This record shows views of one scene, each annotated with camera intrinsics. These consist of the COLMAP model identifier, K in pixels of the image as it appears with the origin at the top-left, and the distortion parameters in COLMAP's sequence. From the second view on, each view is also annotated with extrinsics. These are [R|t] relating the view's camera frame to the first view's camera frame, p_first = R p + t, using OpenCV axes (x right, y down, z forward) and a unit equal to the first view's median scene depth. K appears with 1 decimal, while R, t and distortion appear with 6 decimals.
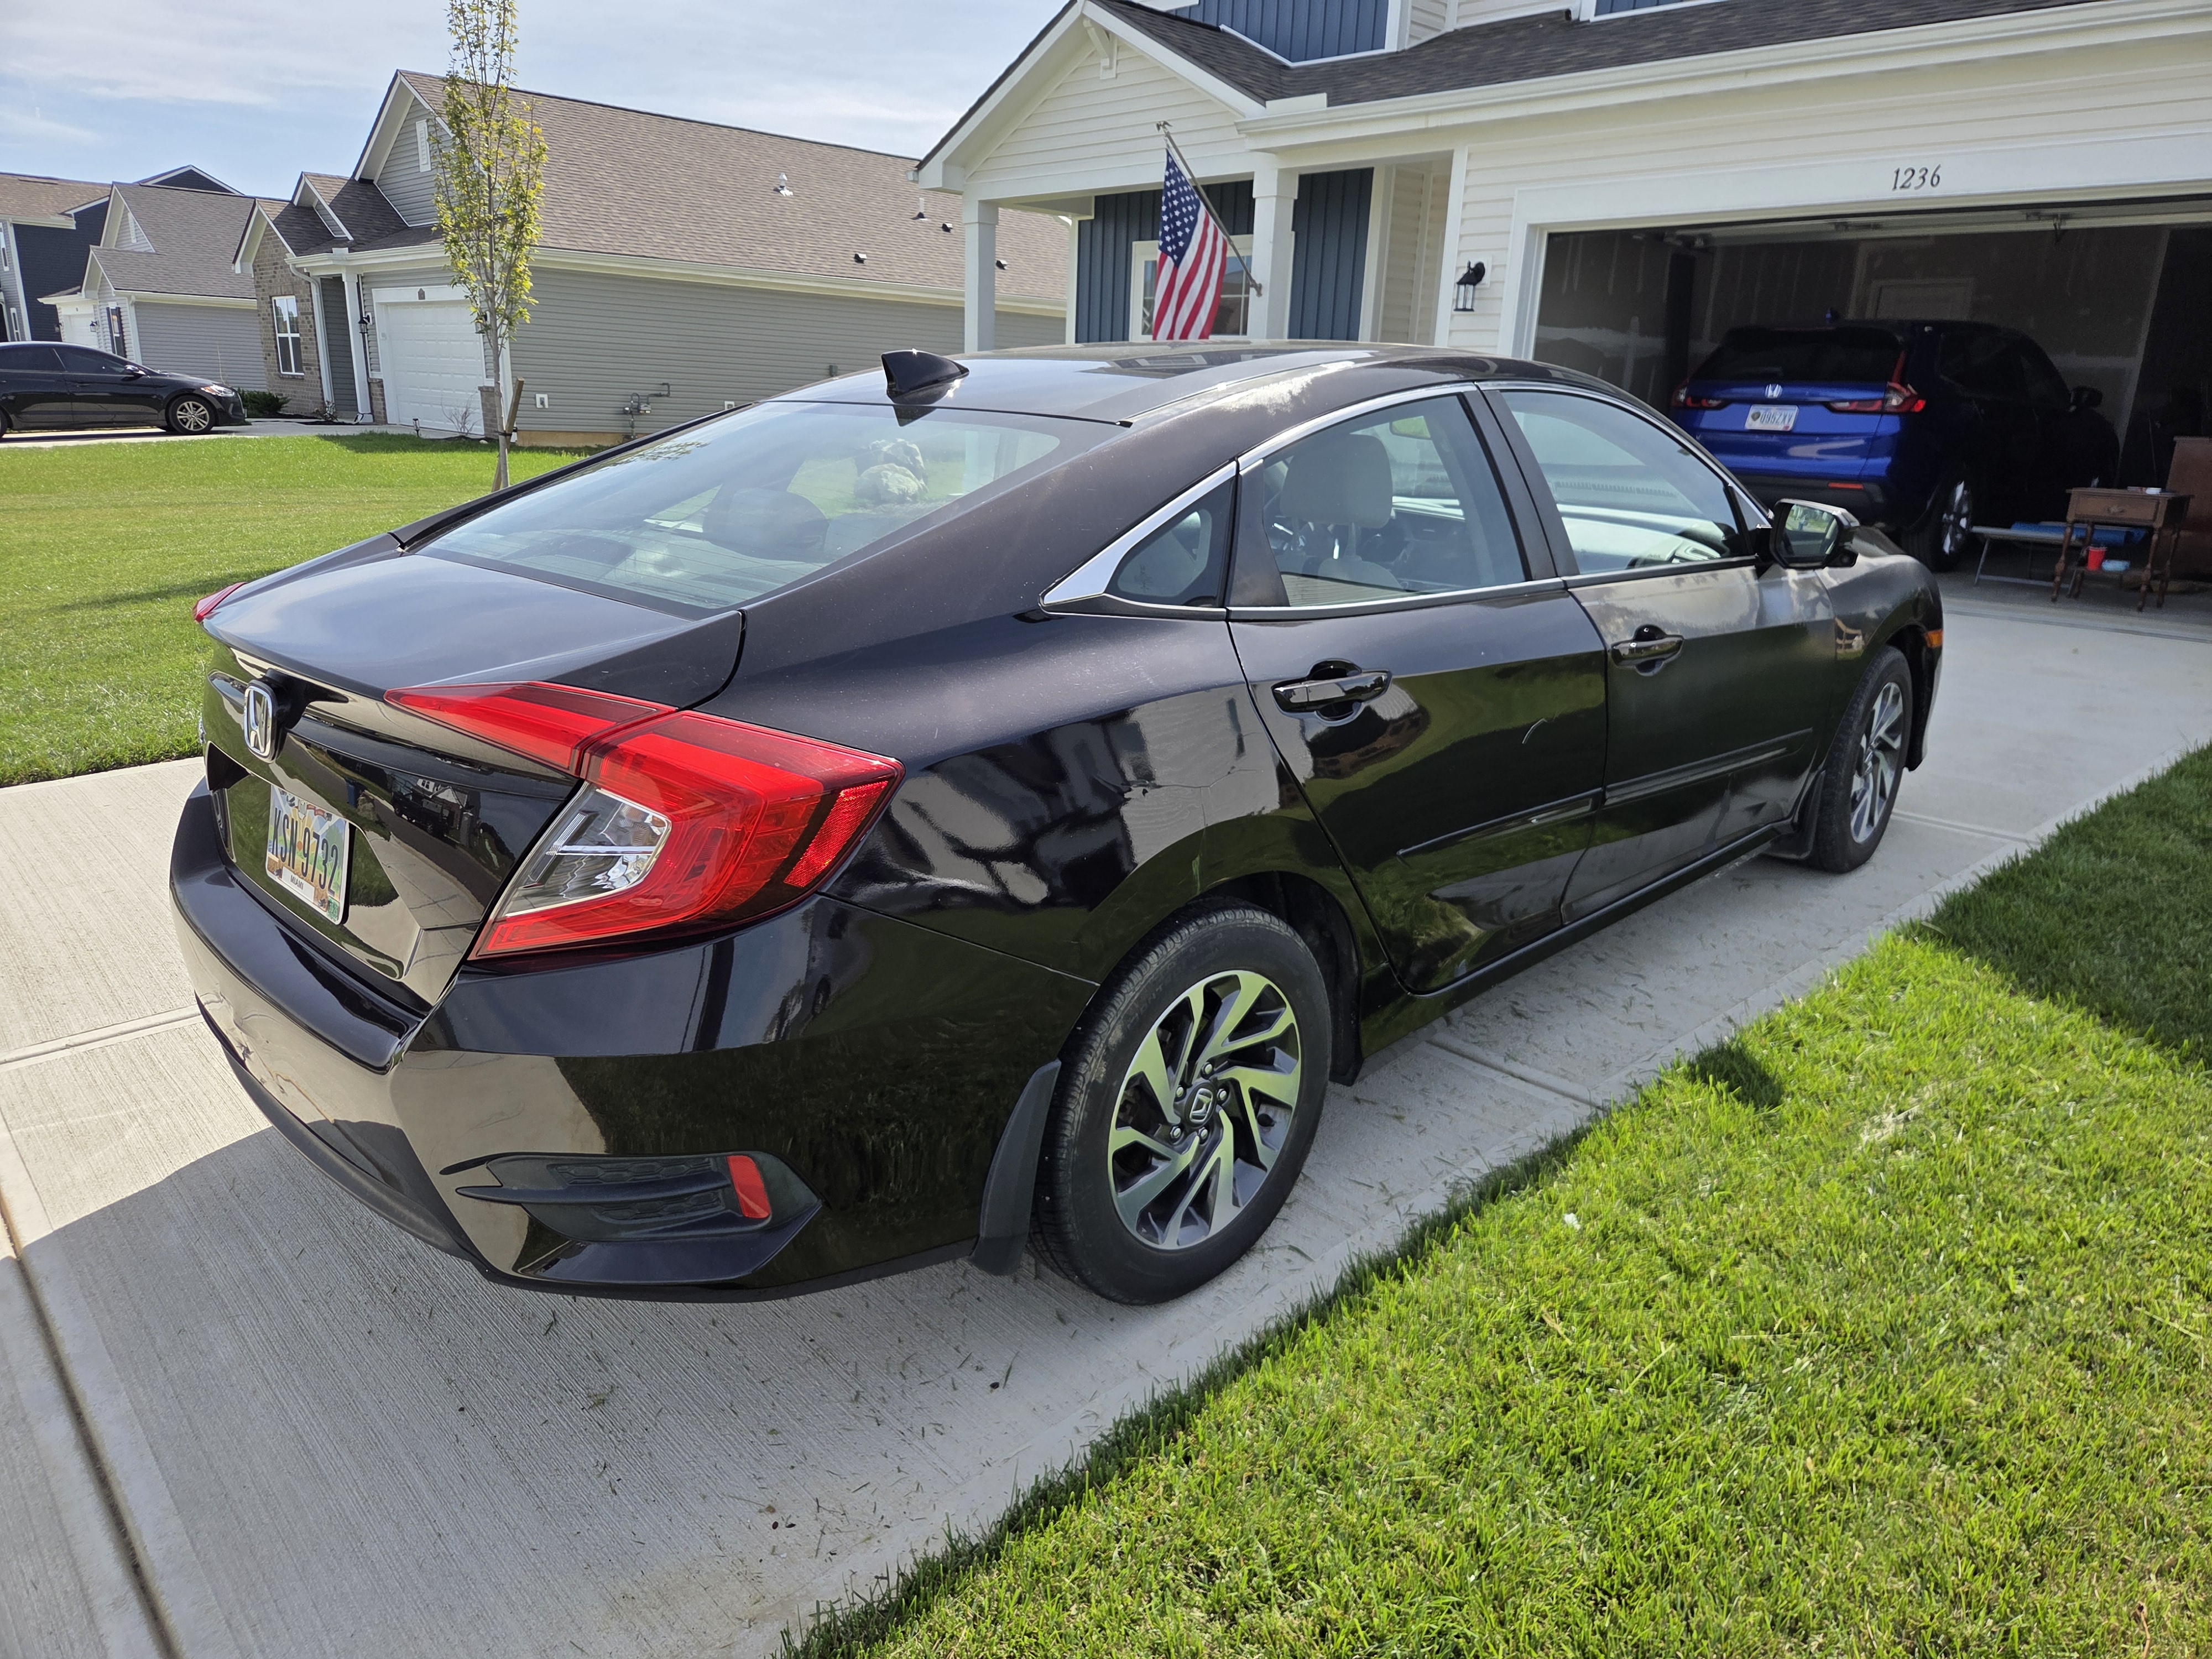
lens RADIAL K [[1481.2, 0, 1092.8], [0, 1481.2, 843.2], [0, 0, 1]] dist [0.058837, -0.051437]
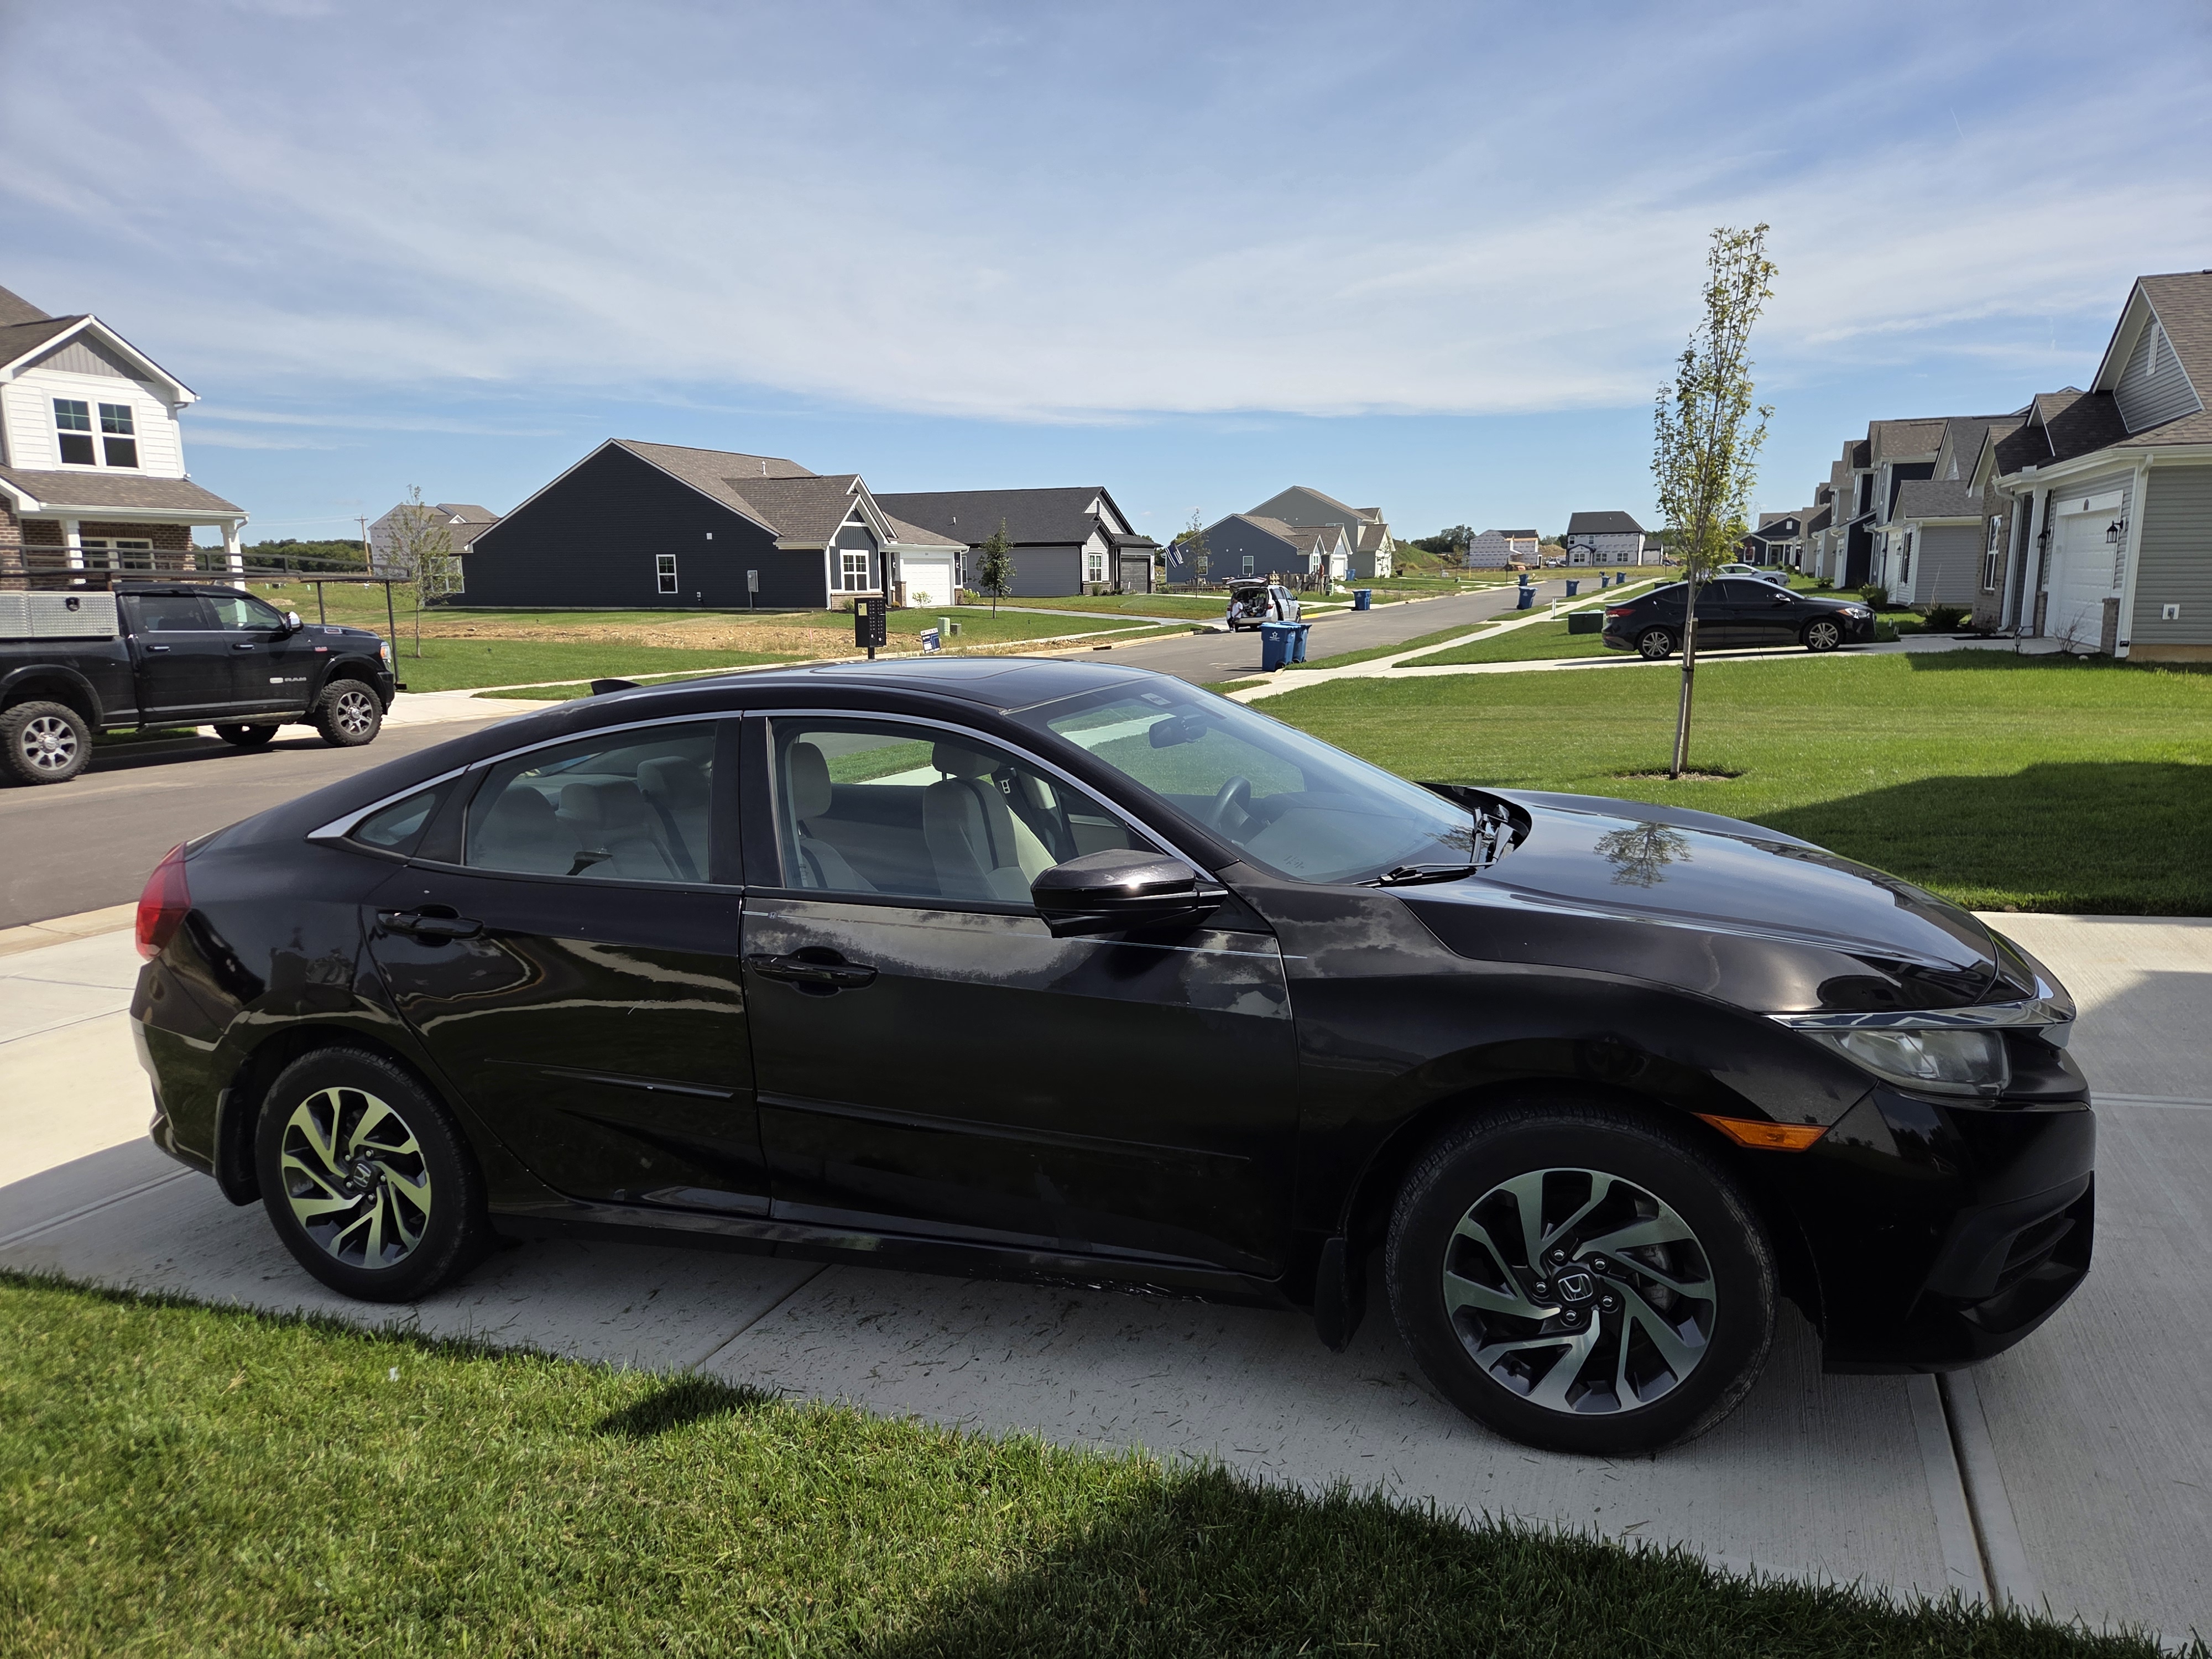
lens RADIAL K [[1454.7, 0, 1106.0], [0, 1454.7, 829.5], [0, 0, 1]] dist [0.052689, 0.000234]
pose [[0.430630, 0.110259, -0.895768, 1.724951], [-0.229997, 0.973148, 0.009215, -0.359398], [0.872731, 0.202056, 0.444425, 0.921030]]
